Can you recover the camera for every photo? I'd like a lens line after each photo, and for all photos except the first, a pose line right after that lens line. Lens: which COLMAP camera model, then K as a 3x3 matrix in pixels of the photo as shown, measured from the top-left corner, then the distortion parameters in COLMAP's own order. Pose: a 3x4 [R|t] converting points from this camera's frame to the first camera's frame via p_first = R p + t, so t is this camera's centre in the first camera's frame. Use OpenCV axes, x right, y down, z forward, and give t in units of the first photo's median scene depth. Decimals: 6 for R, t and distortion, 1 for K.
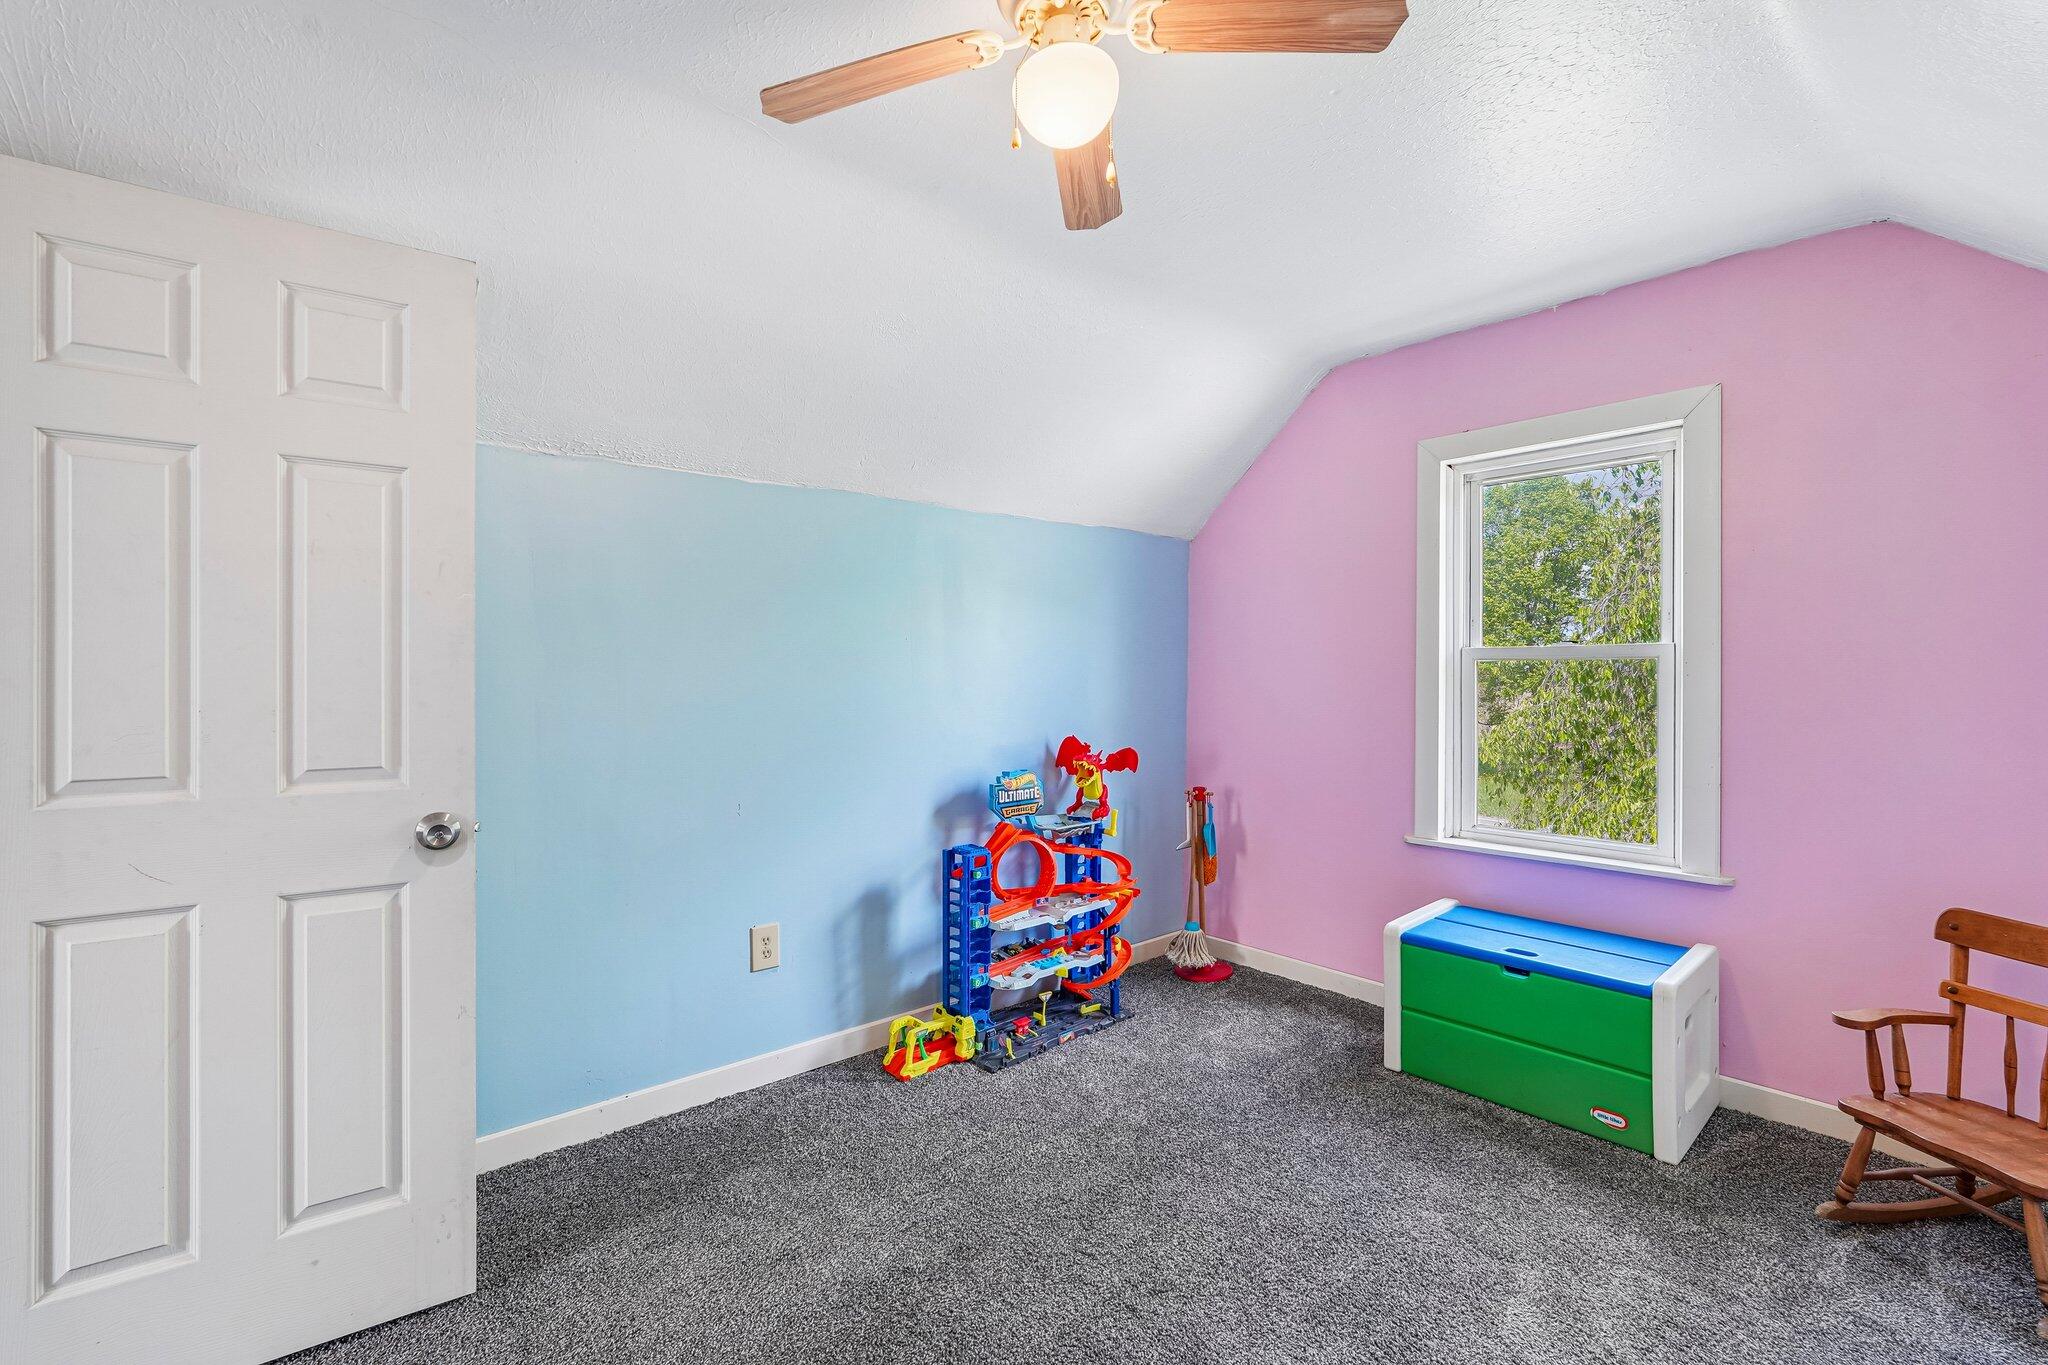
lens RADIAL K [[898.1, 0, 1031.2], [0, 898.1, 675.0], [0, 0, 1]] dist [-0.002703, 0.002691]
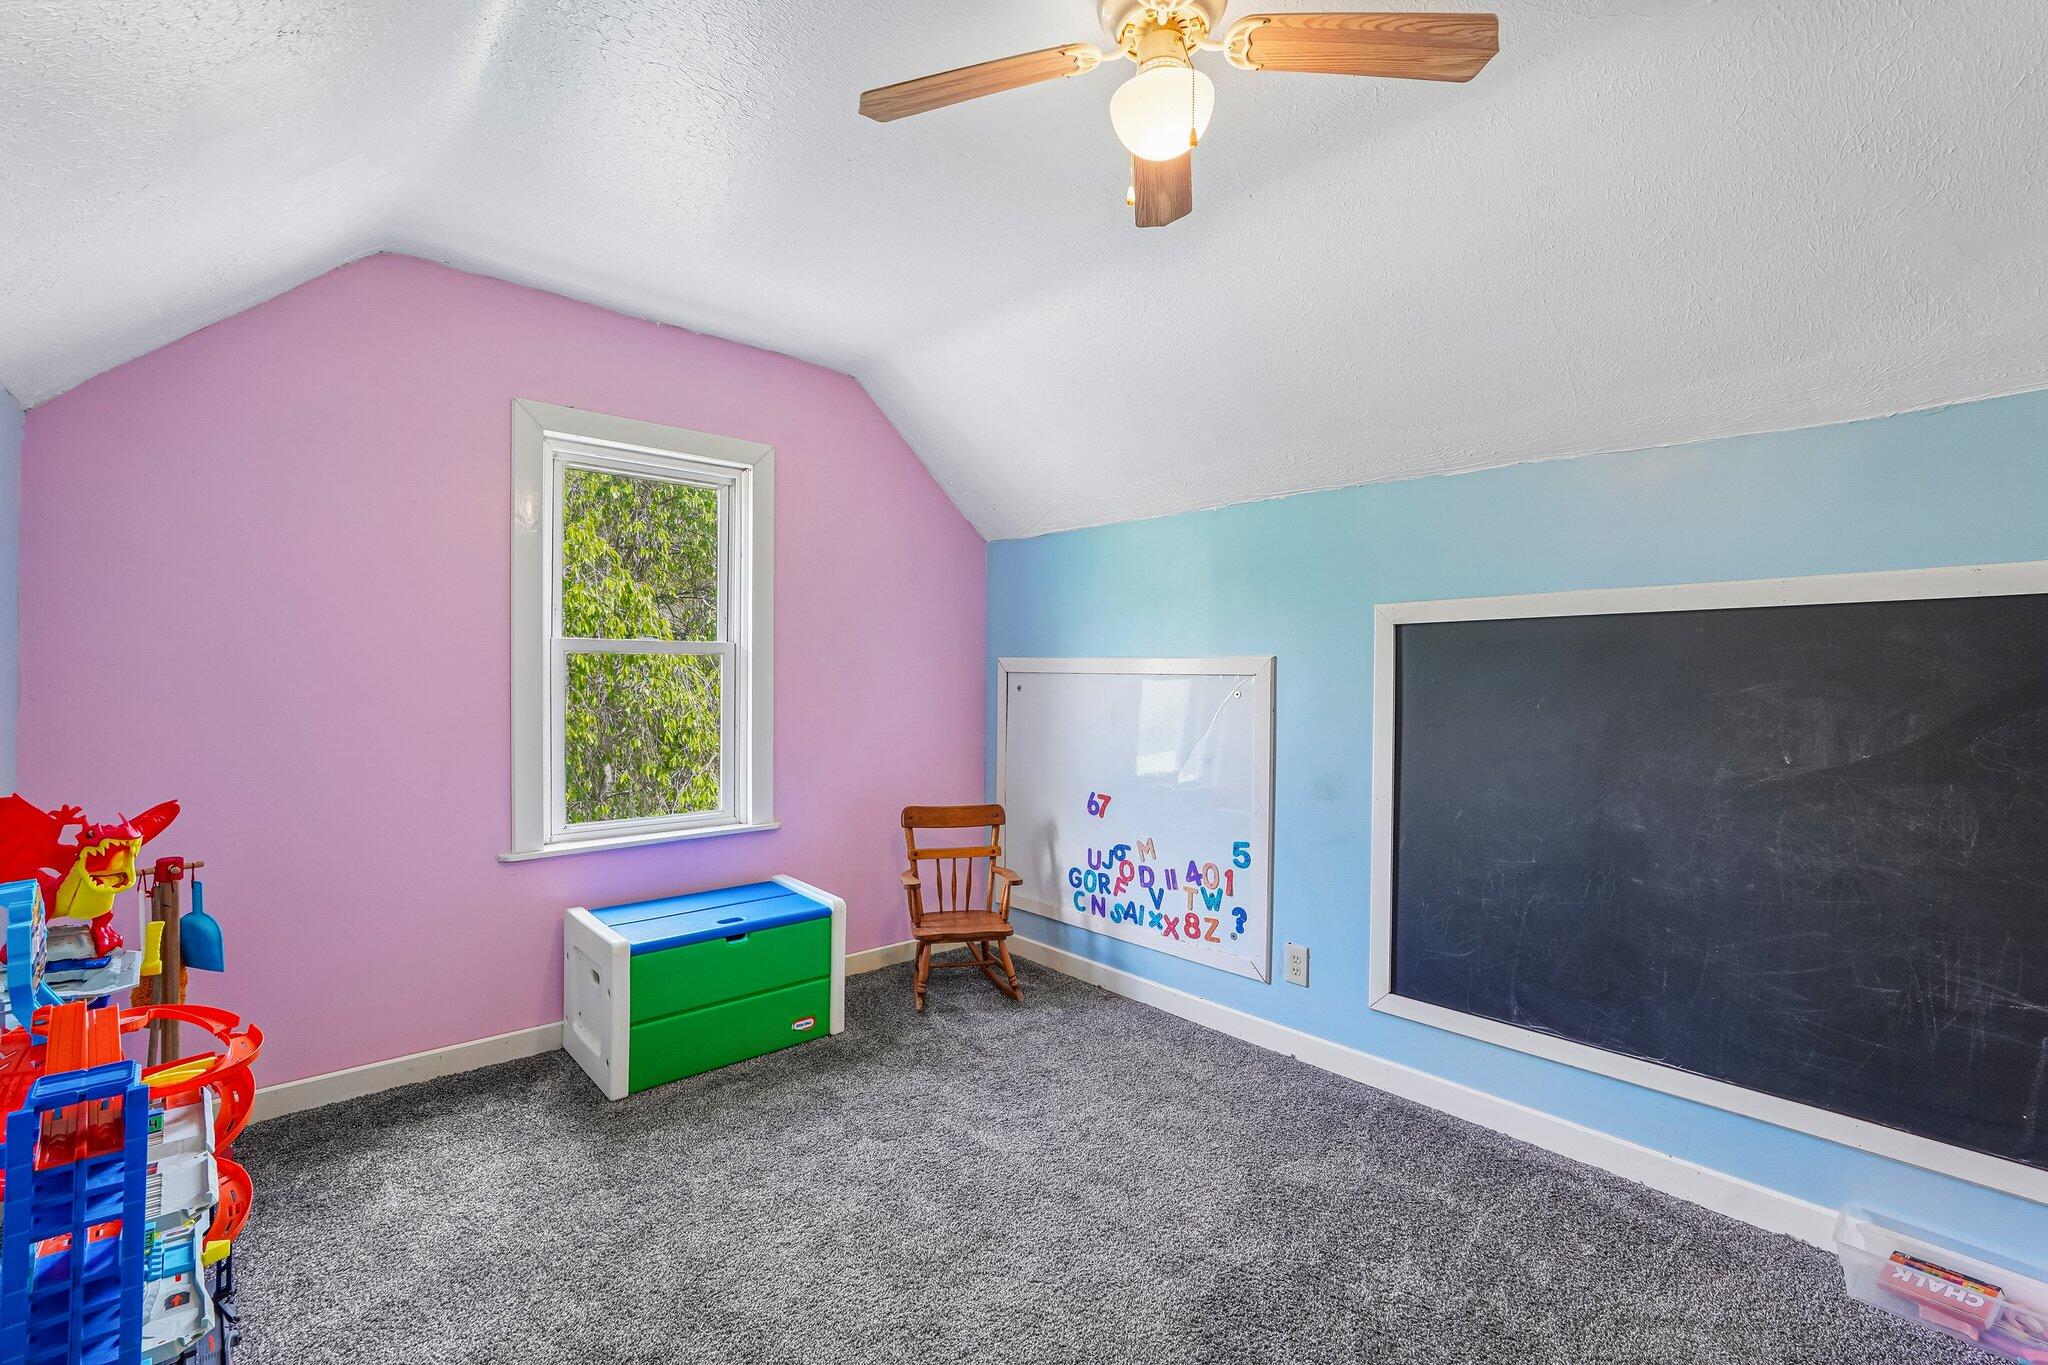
lens RADIAL K [[898.1, 0, 1023.3], [0, 898.1, 680.3], [0, 0, 1]] dist [-0.002703, 0.002691]
pose [[0.010977, -0.018317, 0.999772, -0.565742], [-0.005698, 0.999815, 0.018380, -0.009803], [-0.999924, -0.005898, 0.010870, 0.647845]]
